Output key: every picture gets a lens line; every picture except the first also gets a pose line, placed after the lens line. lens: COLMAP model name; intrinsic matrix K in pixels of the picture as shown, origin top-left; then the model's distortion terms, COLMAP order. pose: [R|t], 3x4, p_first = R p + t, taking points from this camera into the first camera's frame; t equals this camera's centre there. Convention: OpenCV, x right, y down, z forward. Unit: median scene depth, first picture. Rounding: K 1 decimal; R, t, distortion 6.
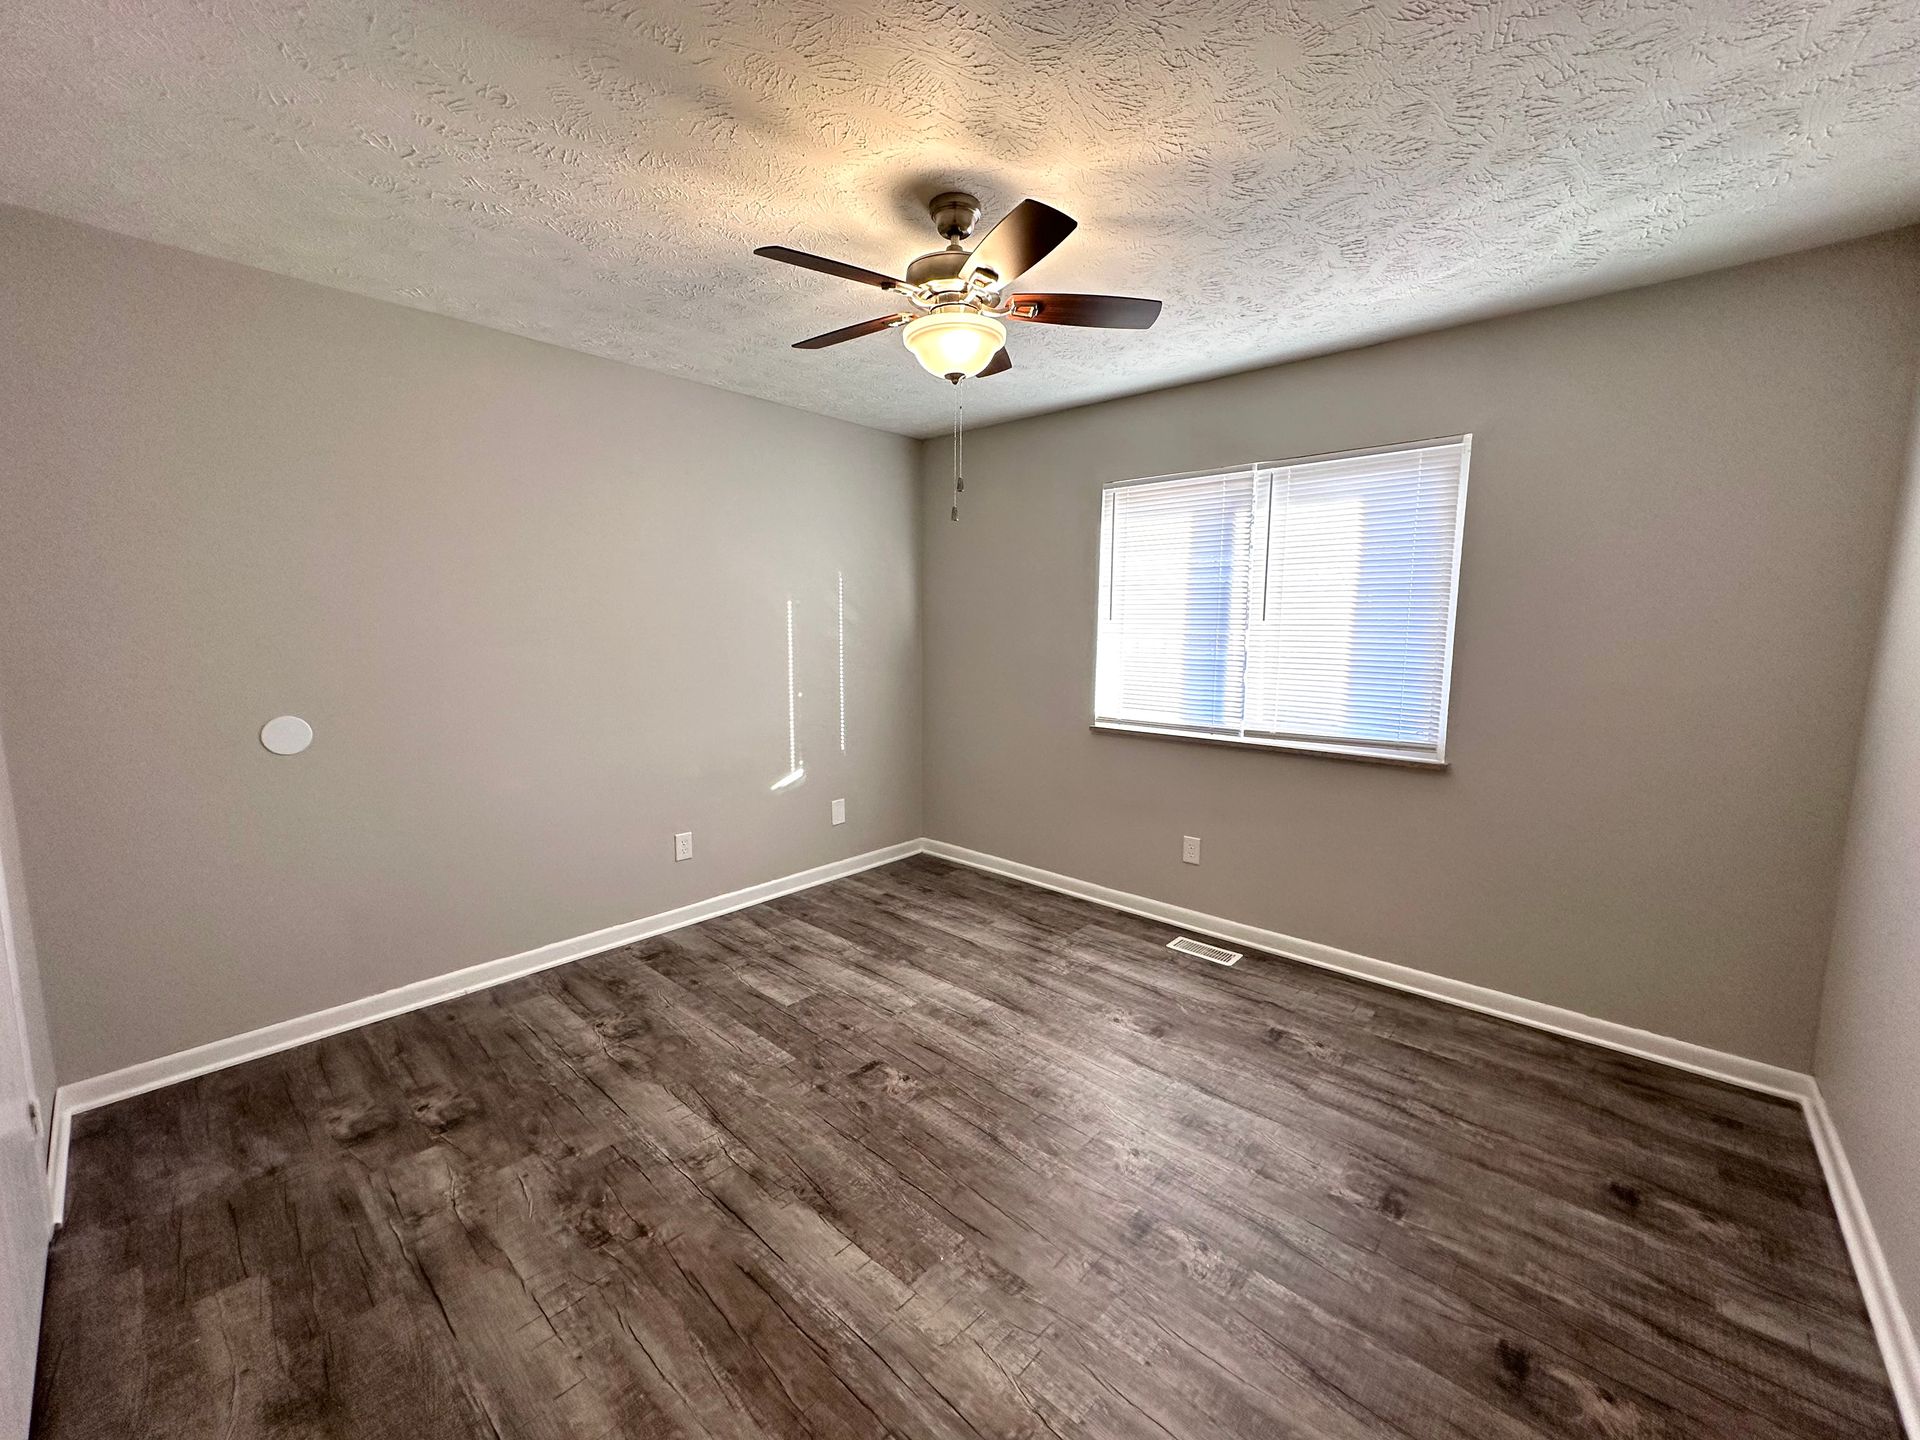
lens RADIAL K [[760.3, 0, 960.0], [0, 760.3, 720.0], [0, 0, 1]] dist [-0.000177, 0.000021]
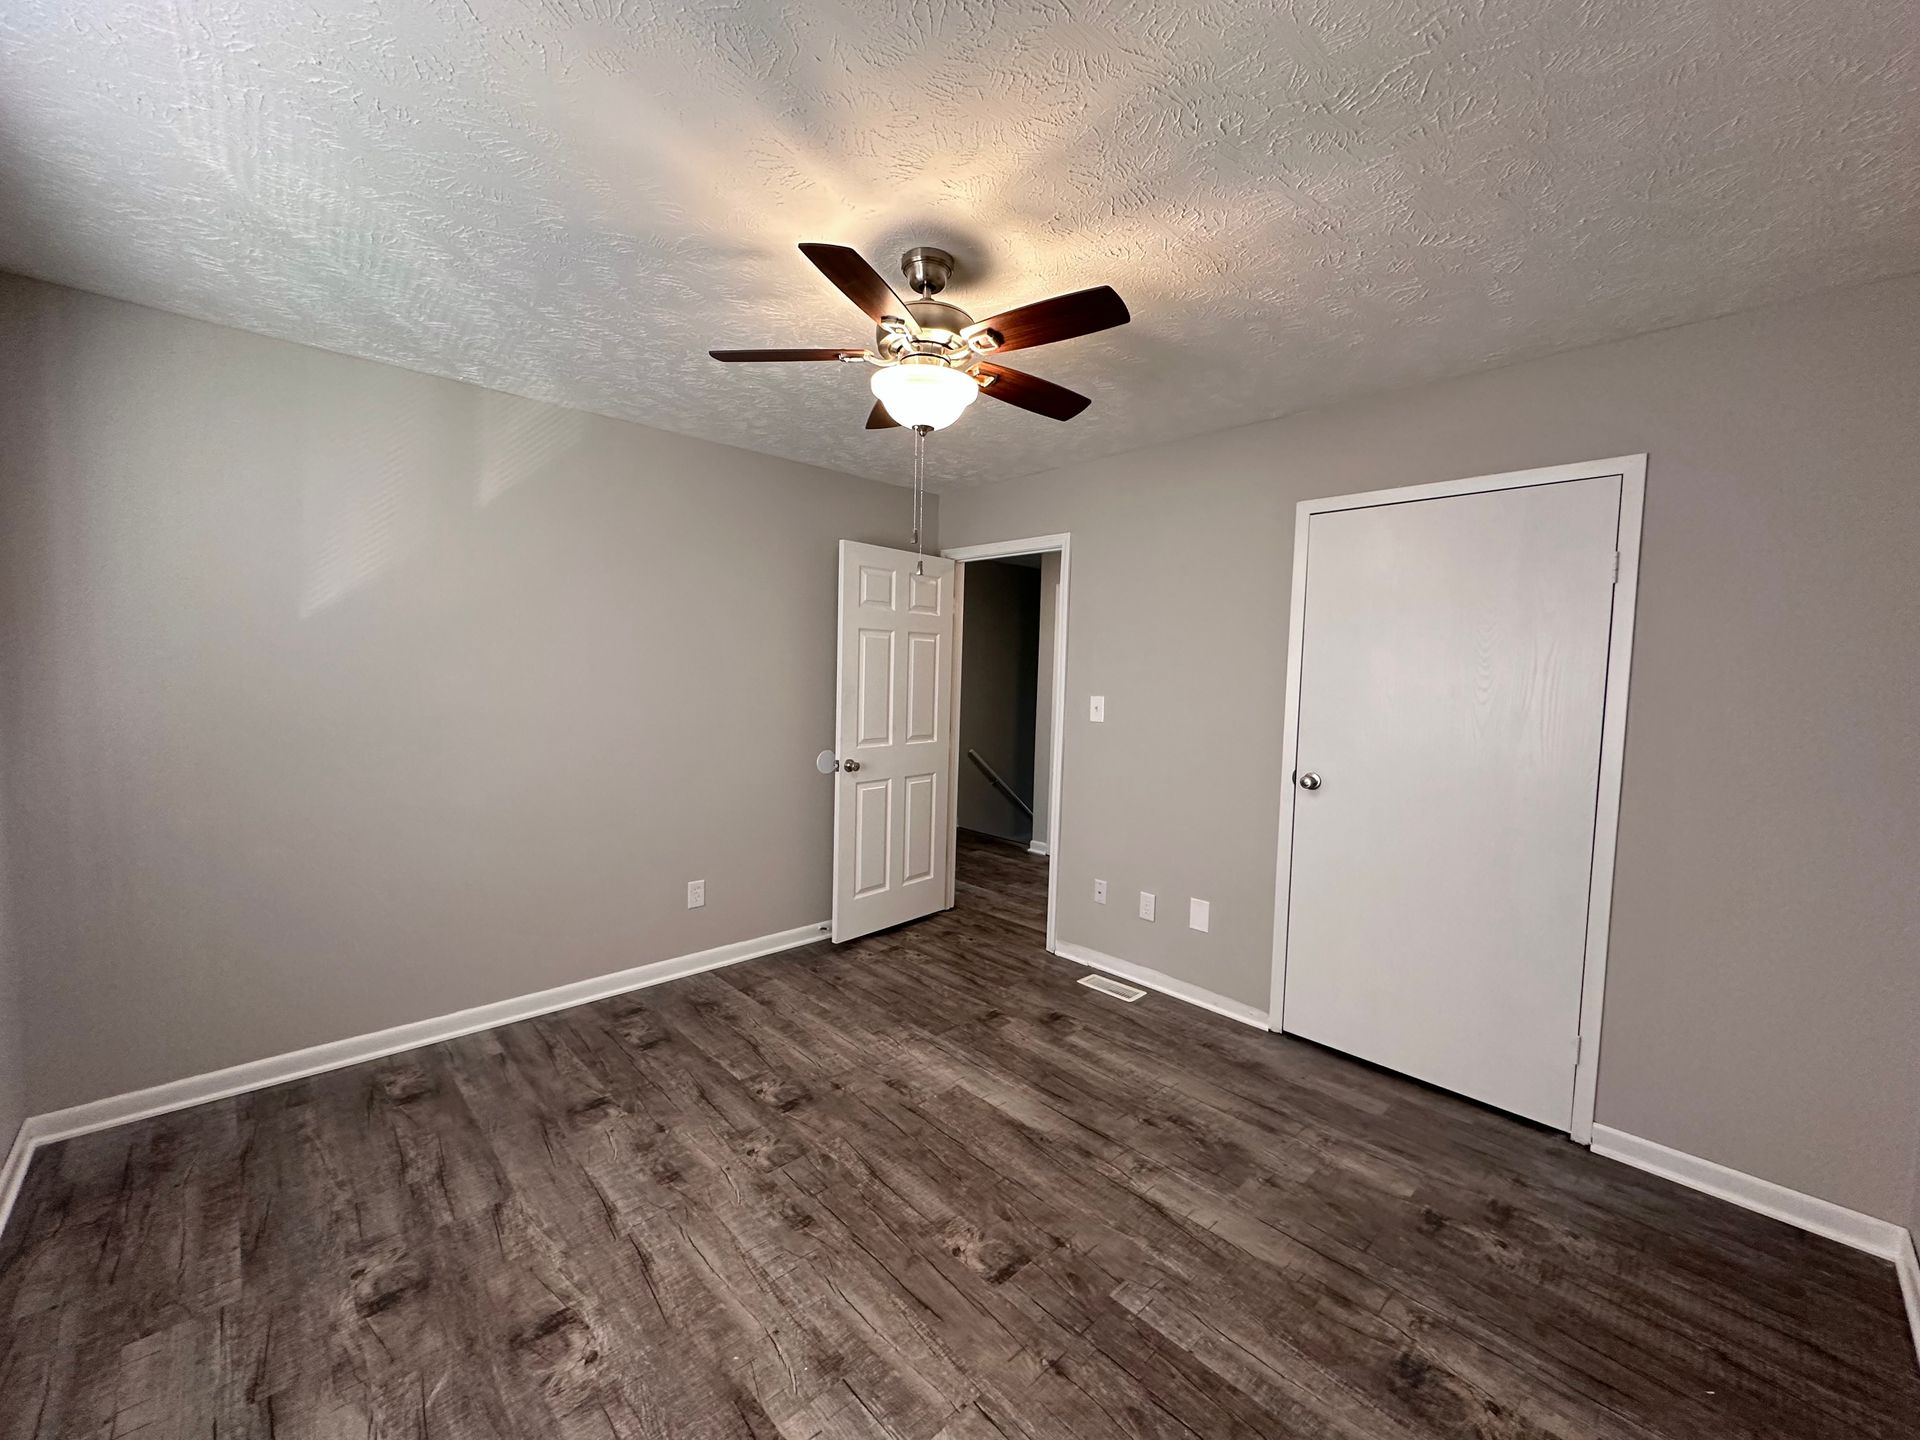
lens RADIAL K [[760.3, 0, 960.0], [0, 760.3, 720.0], [0, 0, 1]] dist [-0.000177, 0.000021]
pose [[-0.996565, -0.033988, 0.075523, -0.130961], [-0.019108, 0.981668, 0.189640, -0.255817], [-0.080584, 0.187546, -0.978945, 1.895350]]
